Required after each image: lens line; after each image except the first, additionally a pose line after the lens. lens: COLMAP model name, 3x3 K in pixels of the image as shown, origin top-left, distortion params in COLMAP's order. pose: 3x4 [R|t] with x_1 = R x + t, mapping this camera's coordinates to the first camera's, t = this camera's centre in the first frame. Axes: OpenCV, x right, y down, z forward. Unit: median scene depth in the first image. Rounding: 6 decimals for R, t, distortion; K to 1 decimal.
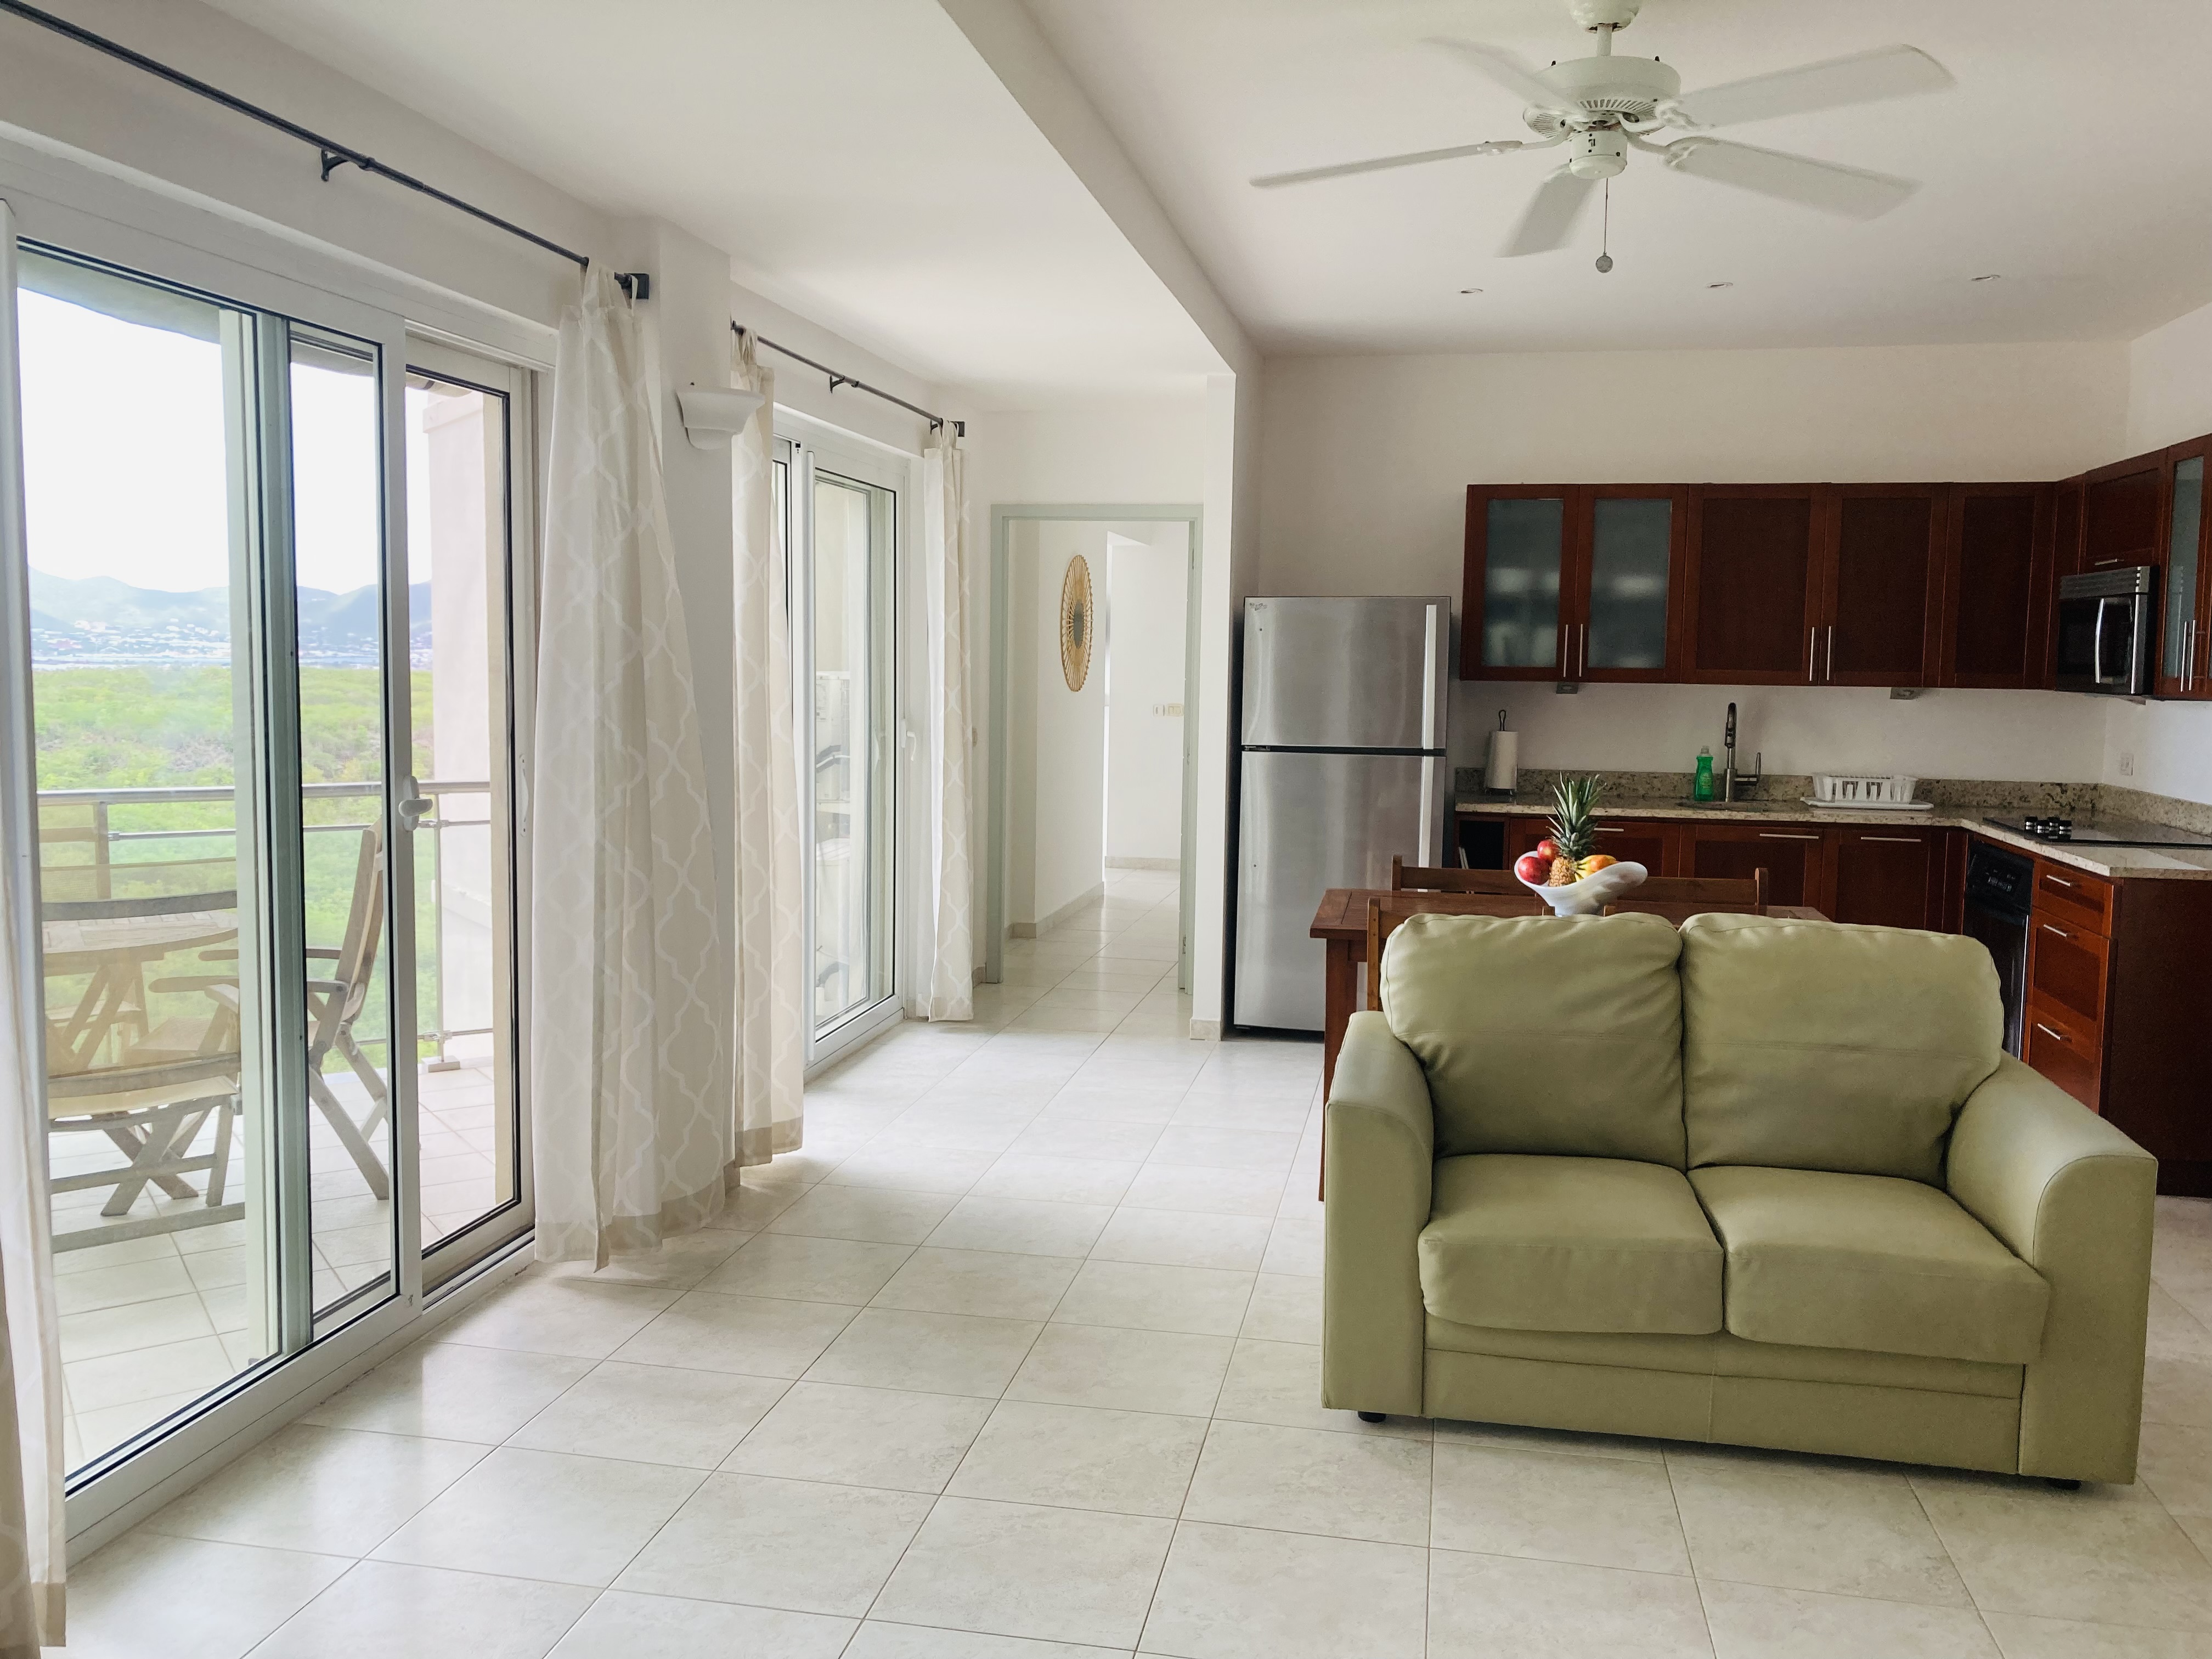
lens RADIAL K [[1791.6, 0, 1105.7], [0, 1791.6, 818.9], [0, 0, 1]] dist [0.033578, -0.037767]
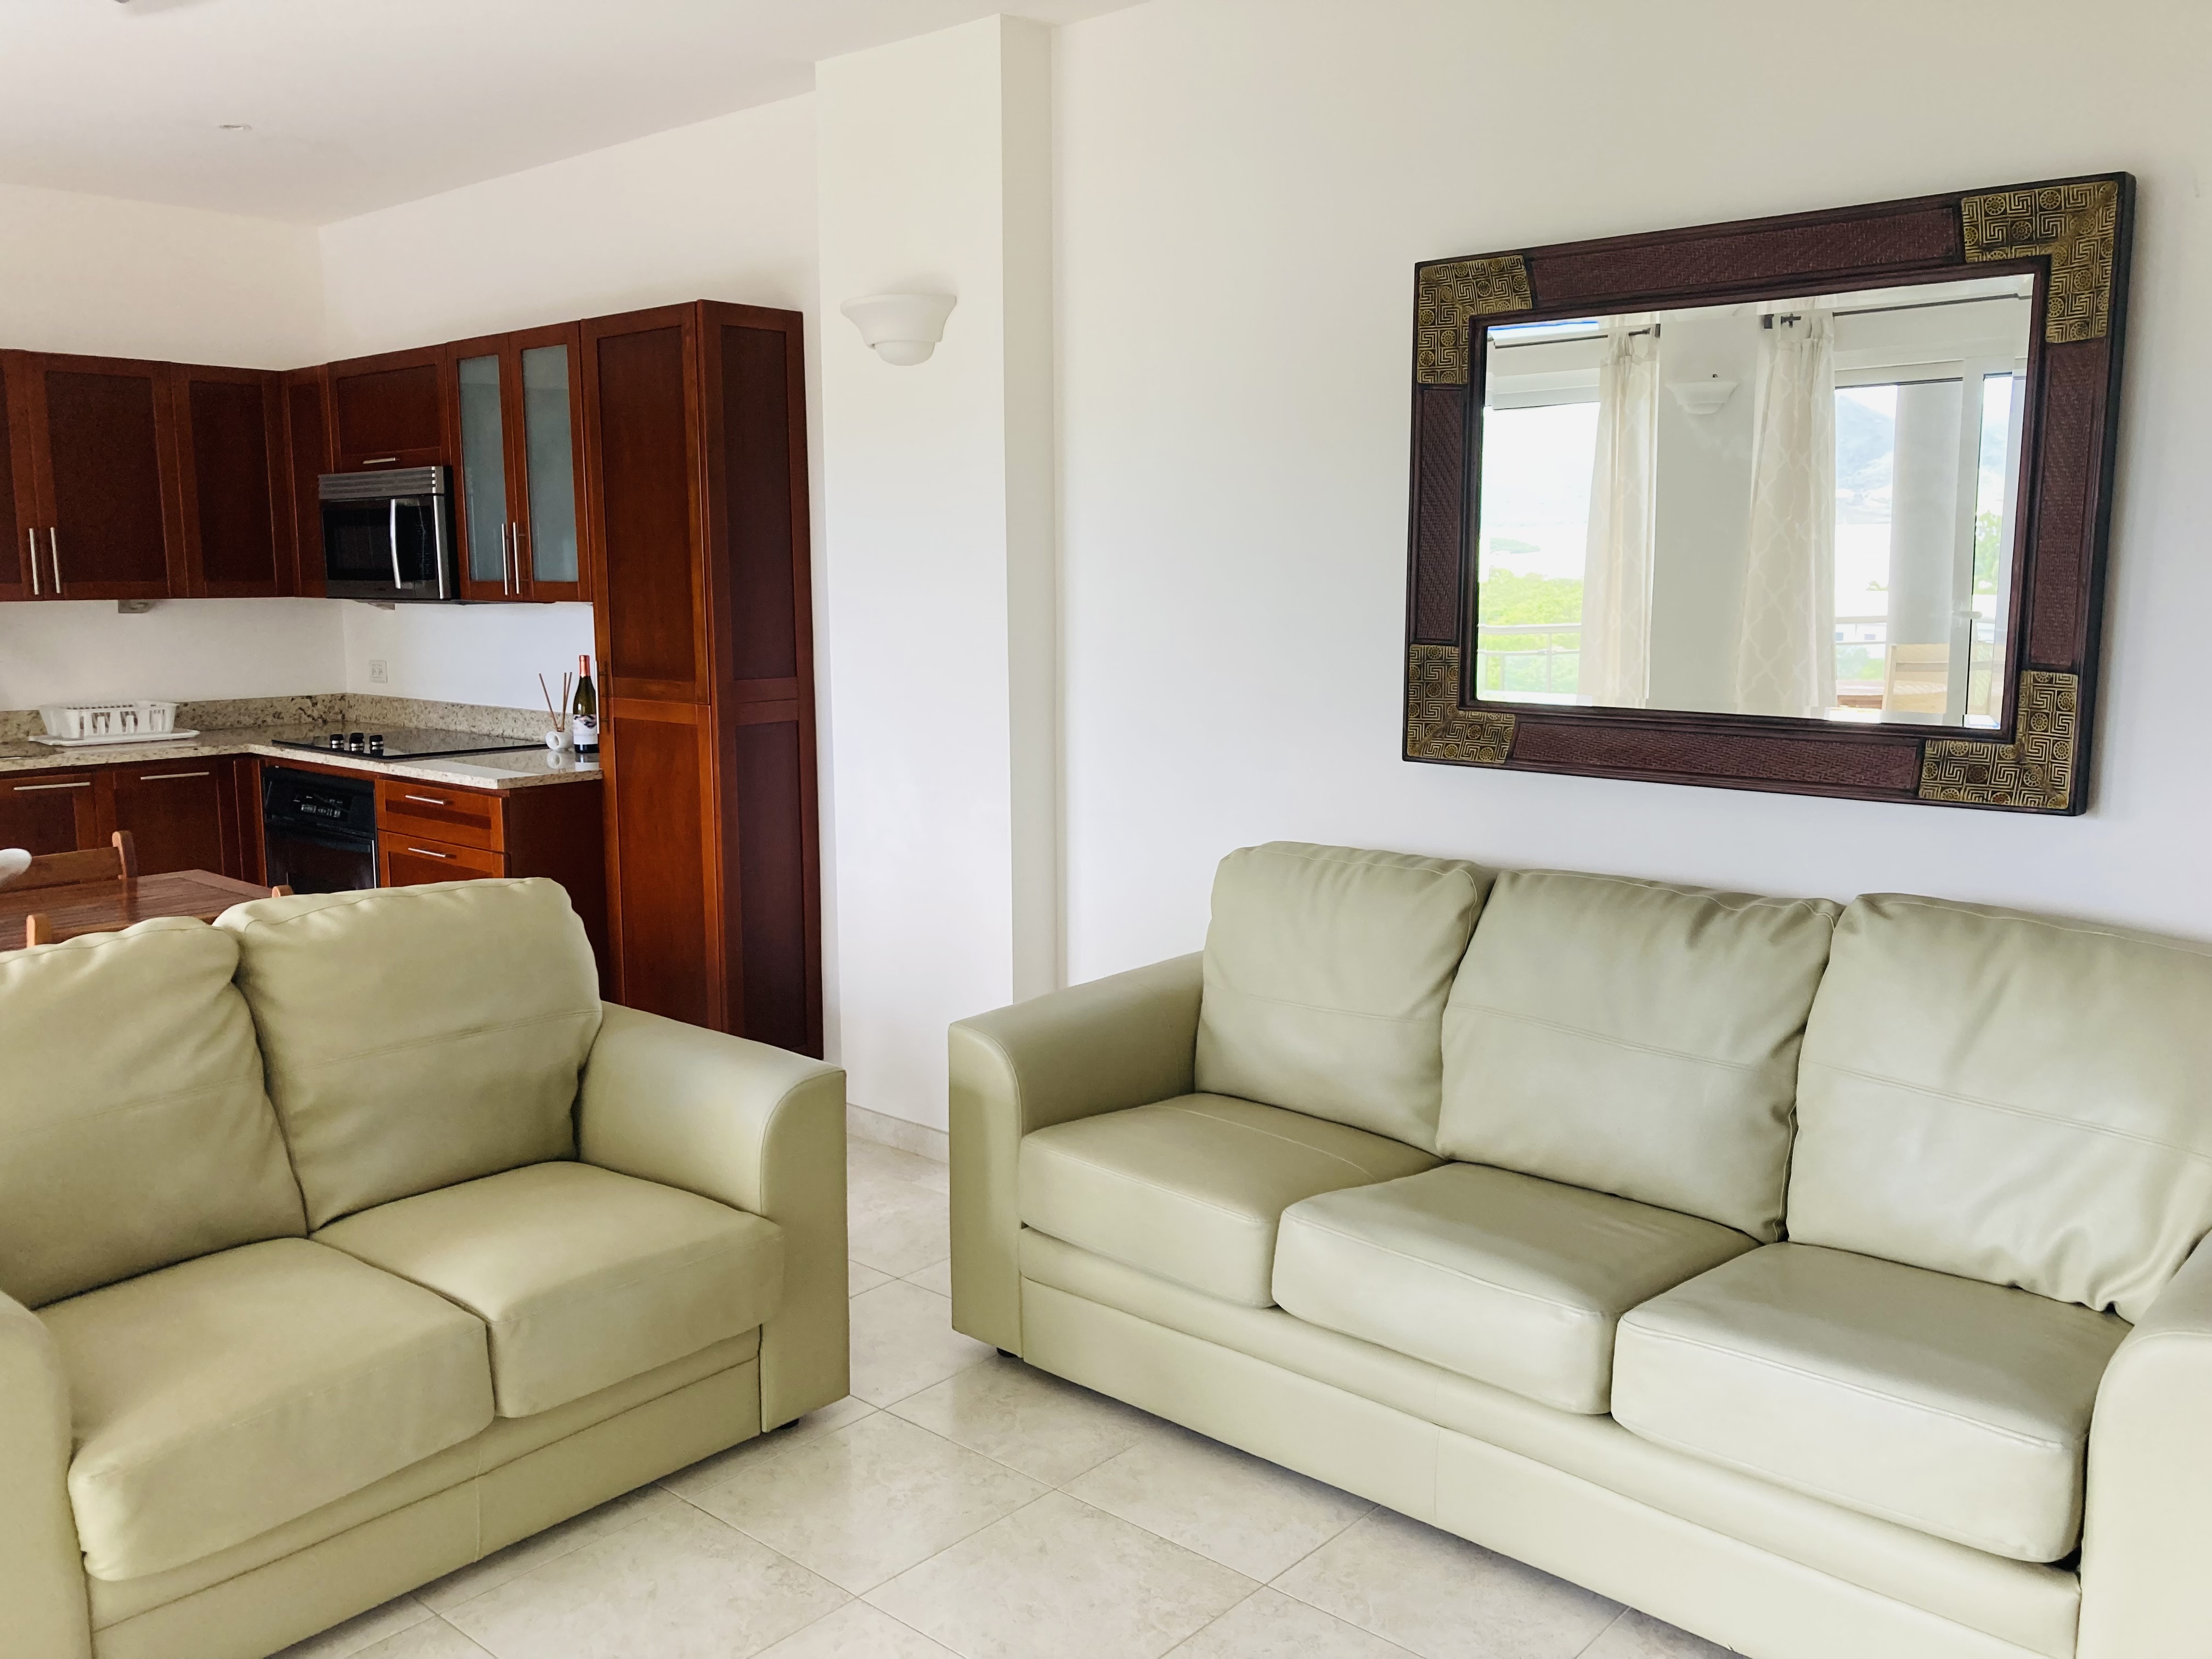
lens RADIAL K [[1791.6, 0, 1054.3], [0, 1791.6, 833.2], [0, 0, 1]] dist [0.033578, -0.037767]
pose [[0.515615, -0.142777, 0.844841, -0.103438], [0.091337, 0.989559, 0.111490, -0.023996], [-0.851938, 0.019679, 0.523272, 0.229835]]
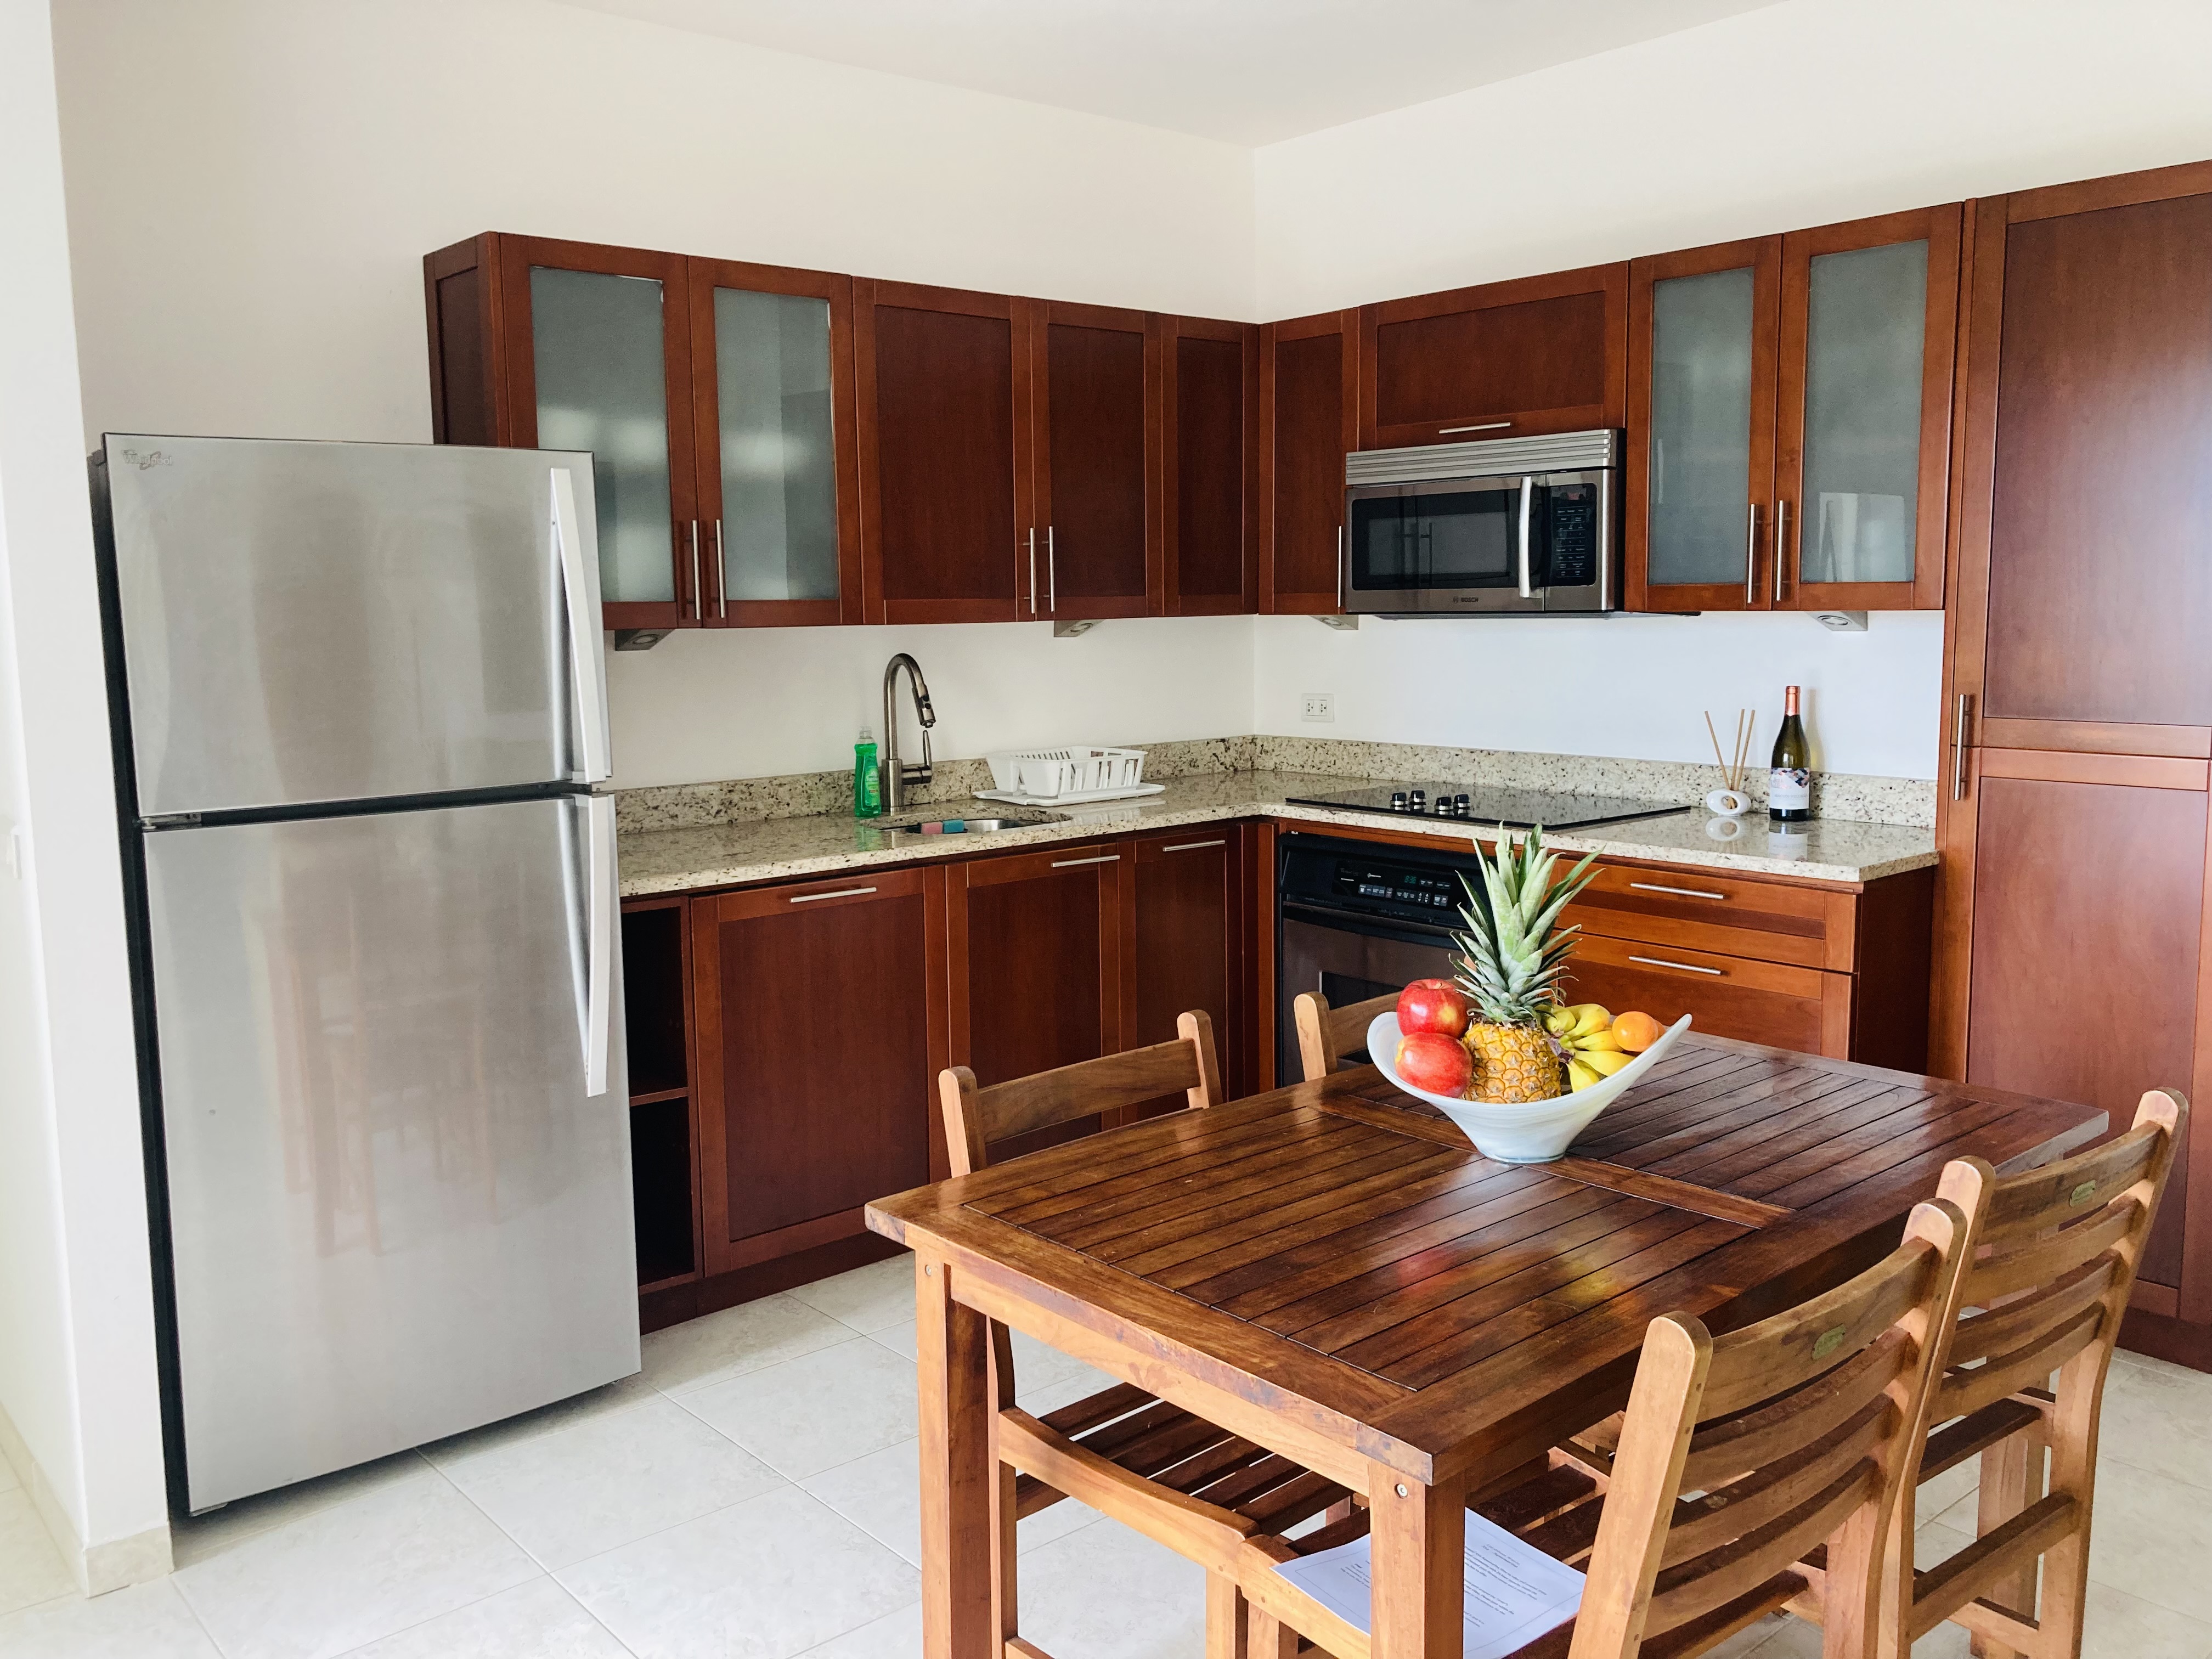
lens RADIAL K [[1791.6, 0, 1054.3], [0, 1791.6, 813.3], [0, 0, 1]] dist [0.033578, -0.037767]
pose [[0.621275, -0.117254, 0.774770, -0.132474], [0.095938, 0.992685, 0.073303, -0.066856], [-0.777698, 0.028789, 0.627979, 0.774255]]
